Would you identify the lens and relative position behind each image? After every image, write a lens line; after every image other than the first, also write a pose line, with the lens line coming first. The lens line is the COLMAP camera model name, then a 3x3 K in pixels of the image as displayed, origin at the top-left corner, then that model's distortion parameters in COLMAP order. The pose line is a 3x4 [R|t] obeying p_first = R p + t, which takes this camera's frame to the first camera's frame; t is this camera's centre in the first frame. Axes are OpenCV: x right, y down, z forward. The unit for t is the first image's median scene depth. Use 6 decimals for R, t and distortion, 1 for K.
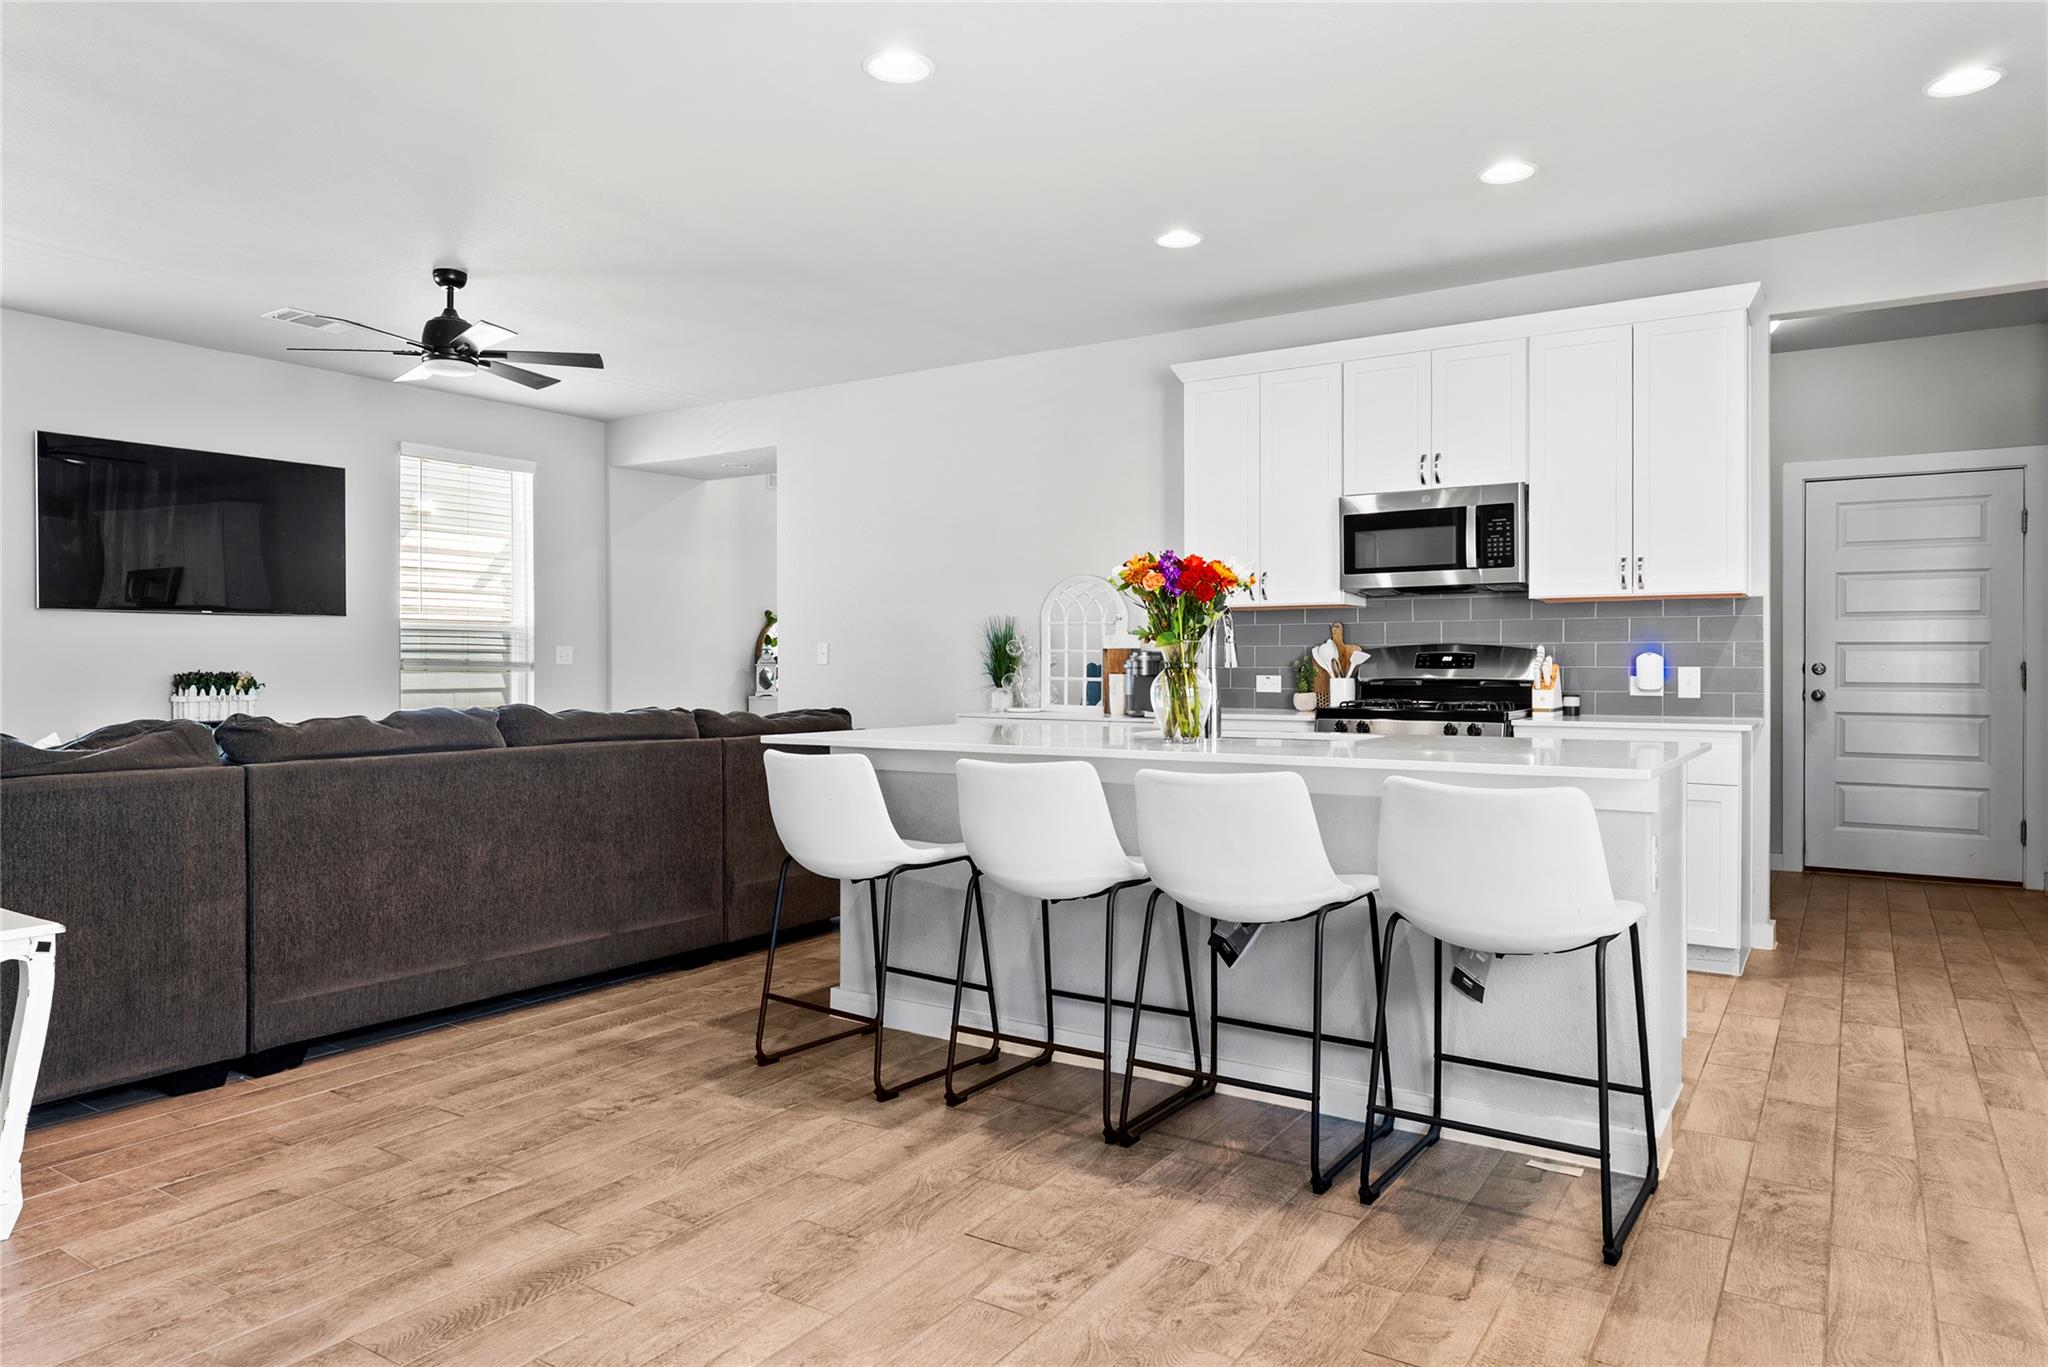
lens RADIAL K [[1284.0, 0, 1037.0], [0, 1284.0, 673.5], [0, 0, 1]] dist [-0.009264, 0.006445]
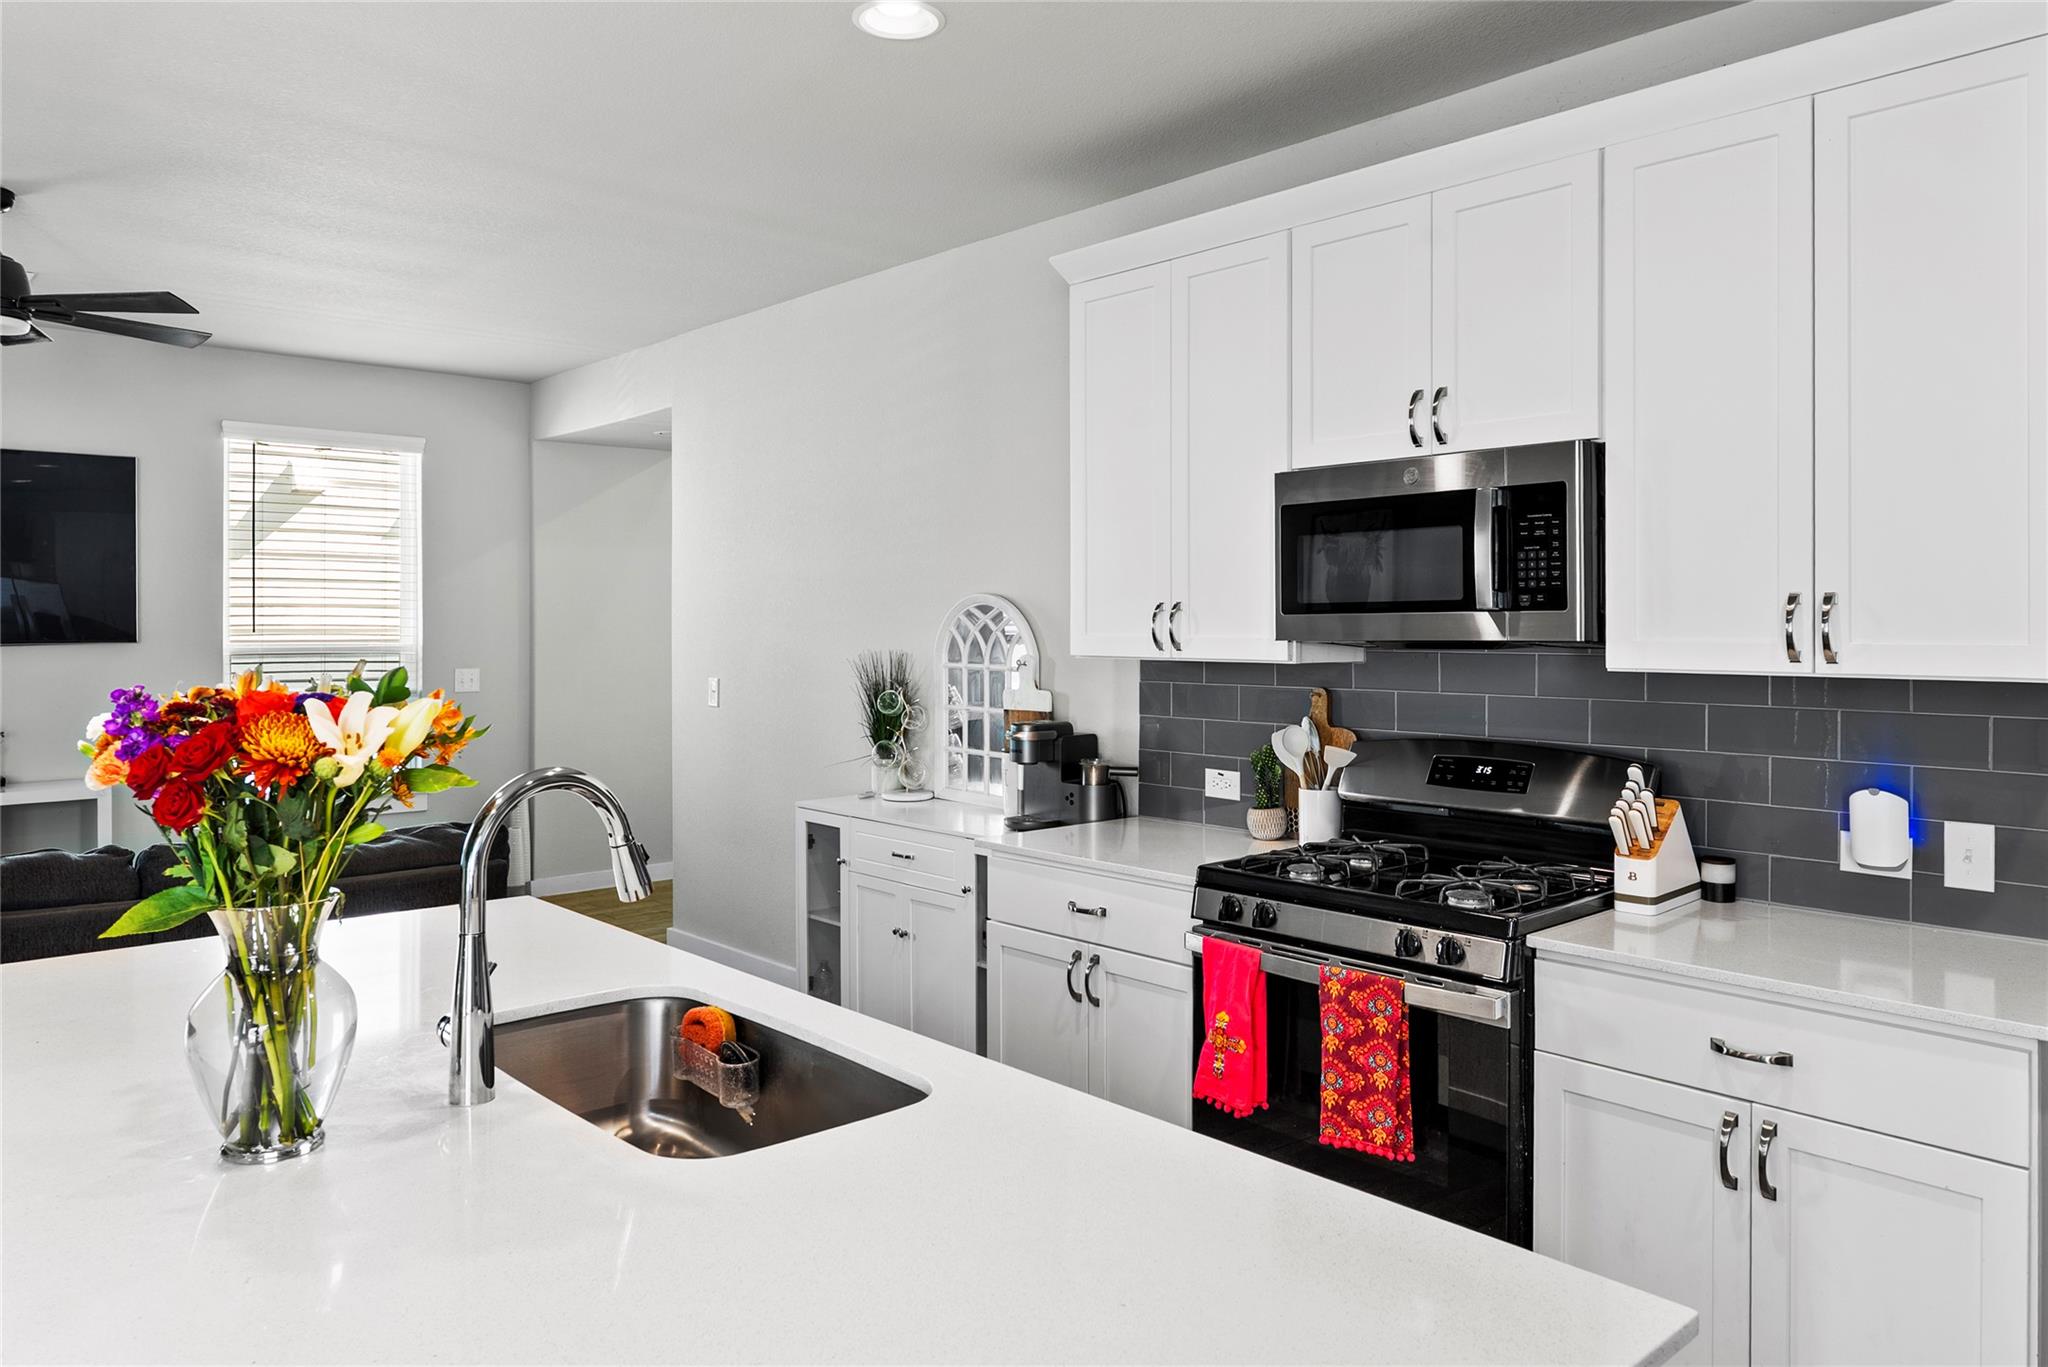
lens RADIAL K [[1396.7, 0, 1029.6], [0, 1396.7, 618.8], [0, 0, 1]] dist [-0.000293, -0.003351]
pose [[0.967415, 0.000930, -0.253193, 0.281985], [-0.003921, 0.999928, -0.011308, -0.066557], [0.253164, 0.011932, 0.967350, 0.387738]]
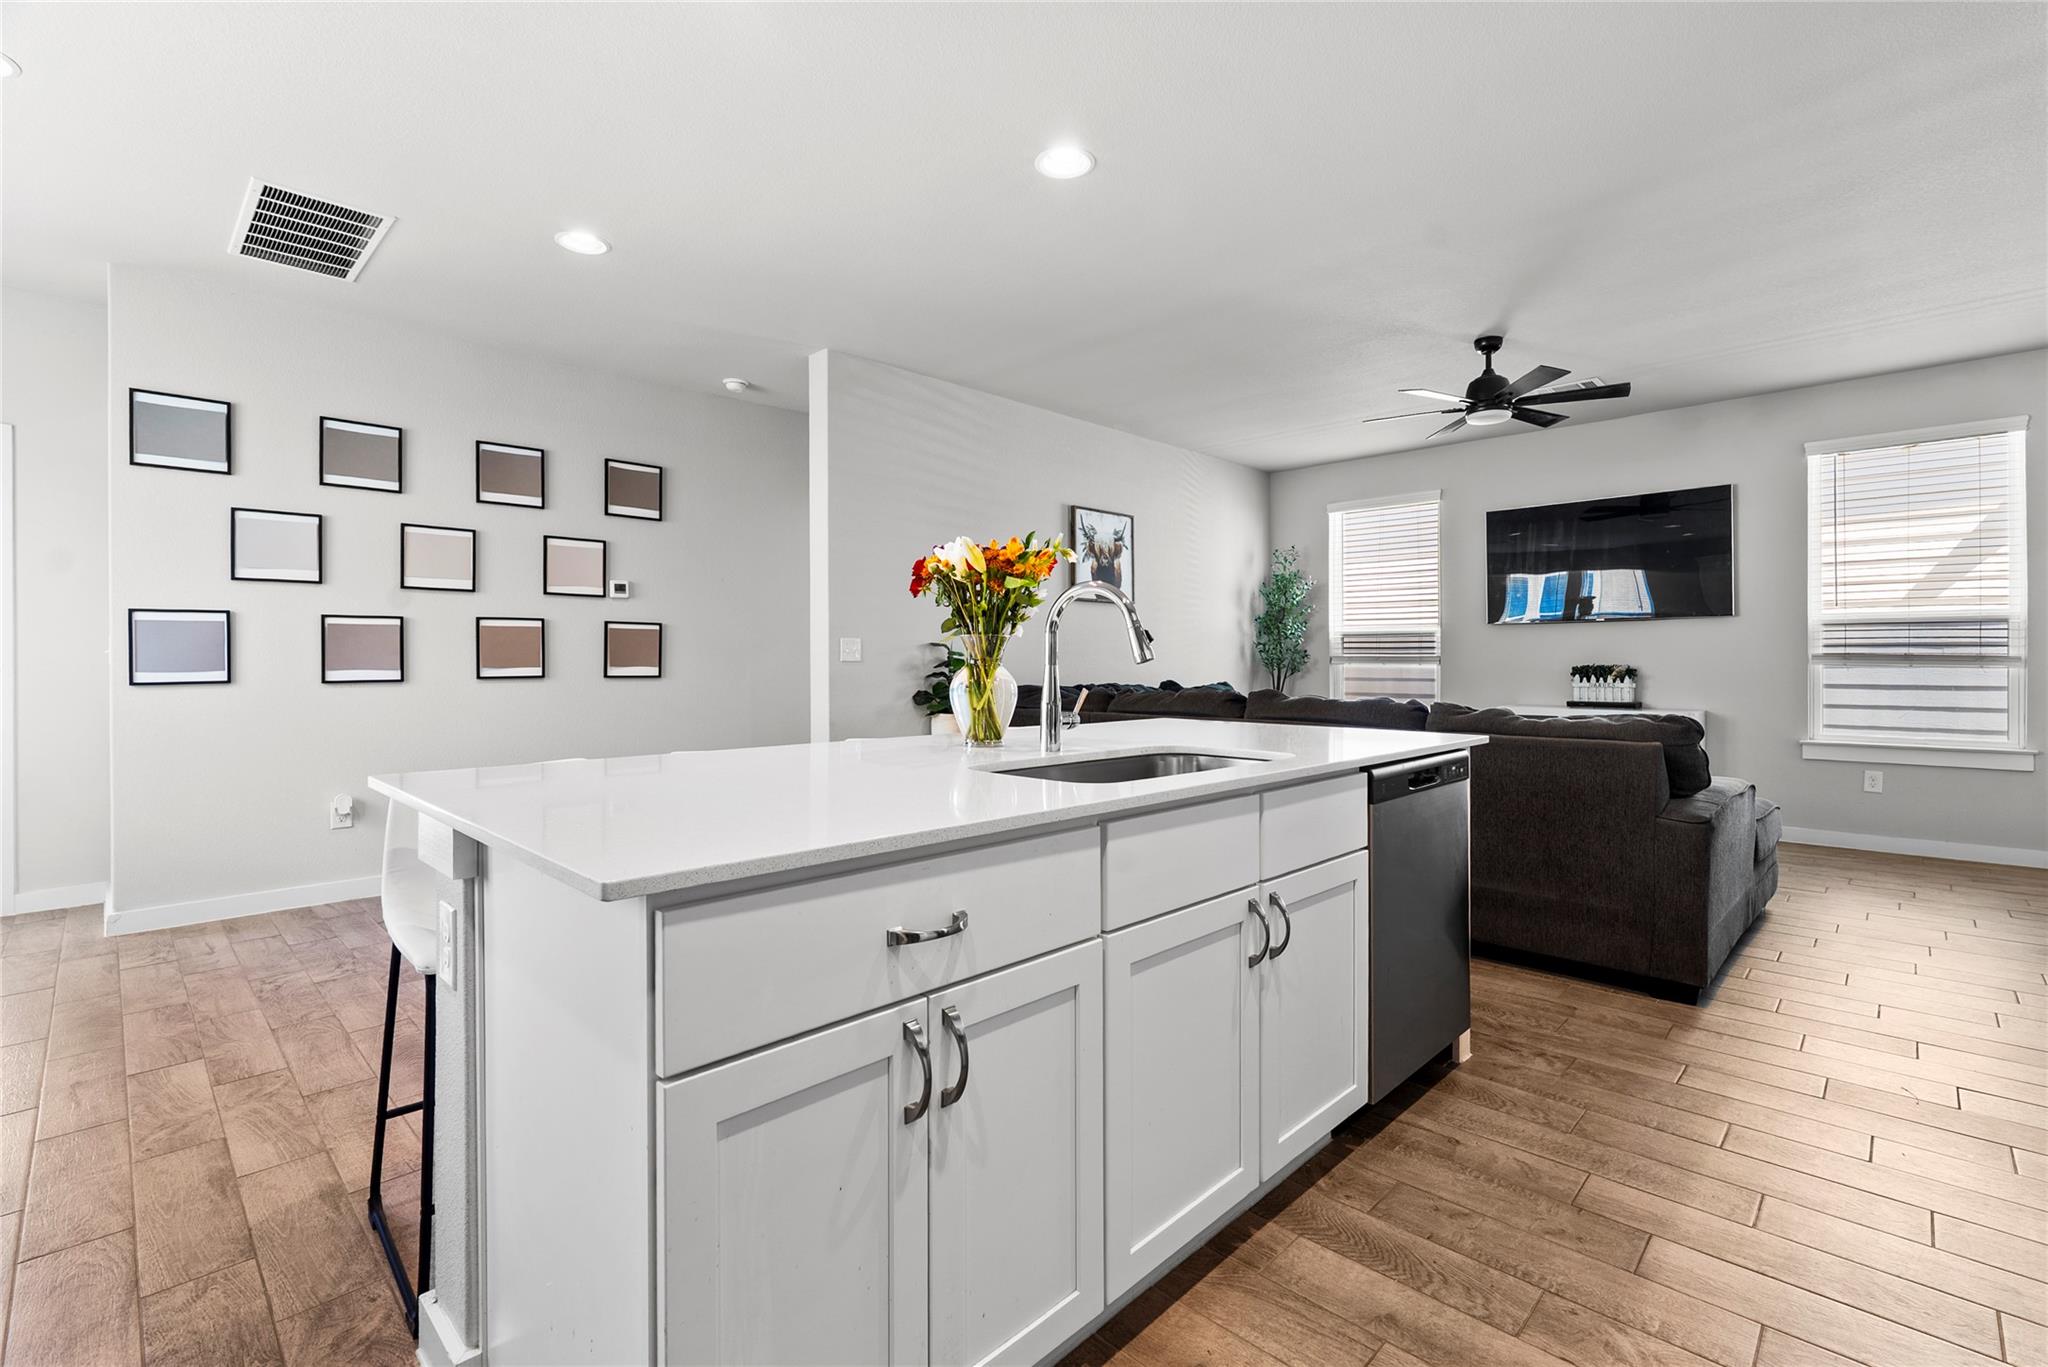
lens RADIAL K [[913.4, 0, 1034.5], [0, 913.4, 653.0], [0, 0, 1]] dist [-0.003878, -0.000939]
pose [[-0.201052, -0.007185, -0.979554, 0.466620], [-0.005592, 0.999965, -0.006187, -0.004938], [0.979565, 0.004234, -0.201085, 0.726067]]
